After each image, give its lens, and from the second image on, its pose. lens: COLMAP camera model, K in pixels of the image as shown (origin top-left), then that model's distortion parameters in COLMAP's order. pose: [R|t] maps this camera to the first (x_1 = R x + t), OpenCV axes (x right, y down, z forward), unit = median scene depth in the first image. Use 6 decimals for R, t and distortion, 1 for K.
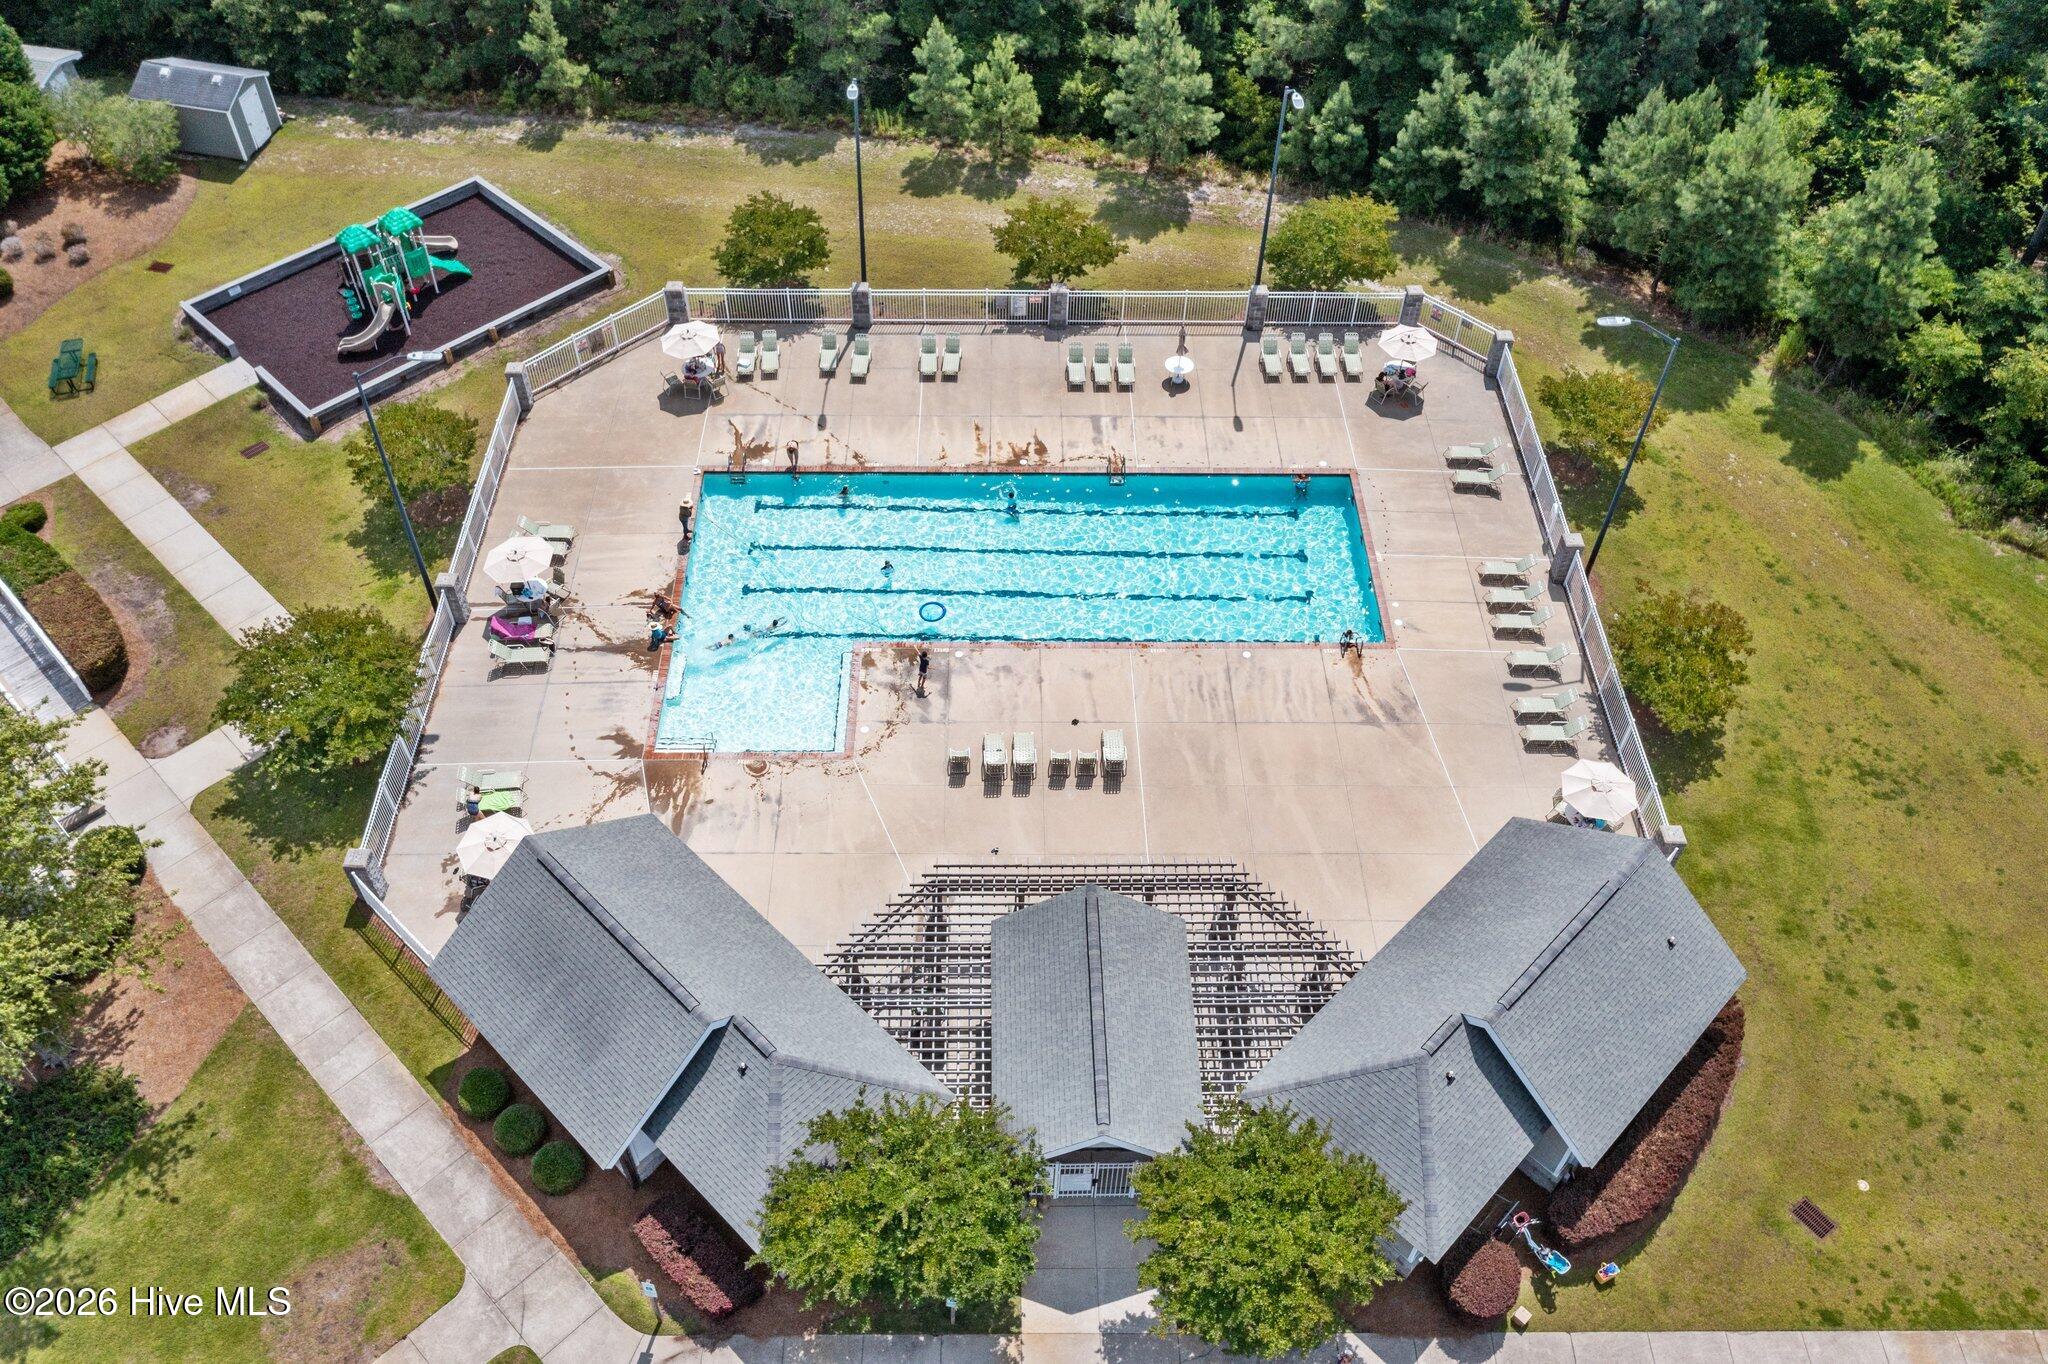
lens RADIAL K [[1619.1, 0, 1027.8], [0, 1619.1, 686.4], [0, 0, 1]] dist [-0.003060, 0.005299]
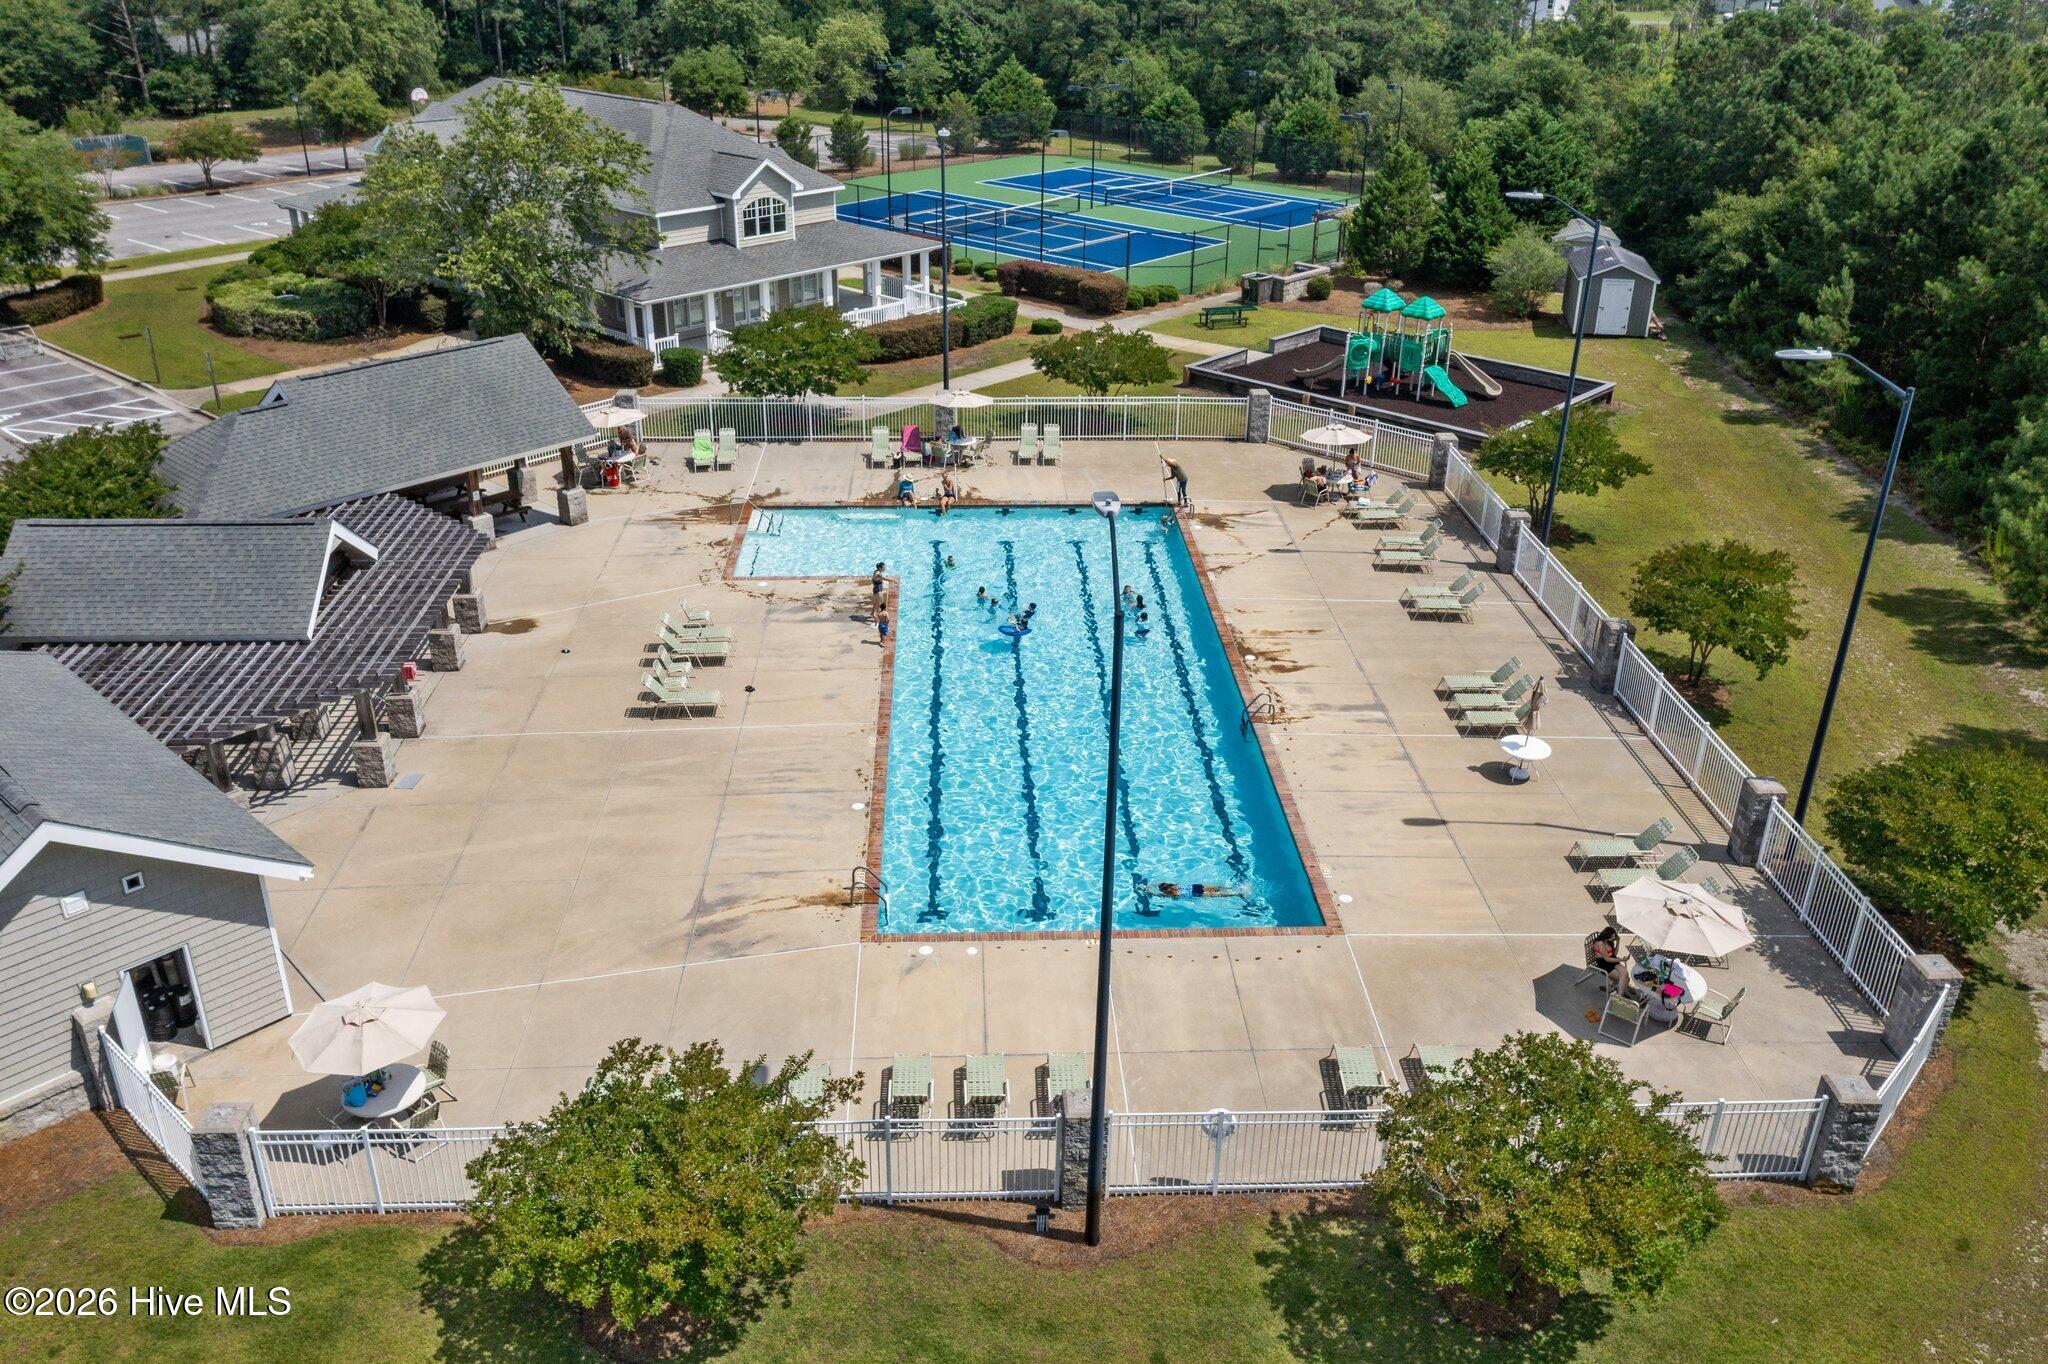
lens RADIAL K [[1640.0, 0, 1024.0], [0, 1640.0, 682.0], [0, 0, 1]] dist [0.000066, 0.001155]
pose [[0.032492, 0.420281, -0.906812, 0.623755], [-0.756630, 0.603150, 0.252432, -0.232610], [0.653036, 0.677919, 0.337594, 0.698464]]
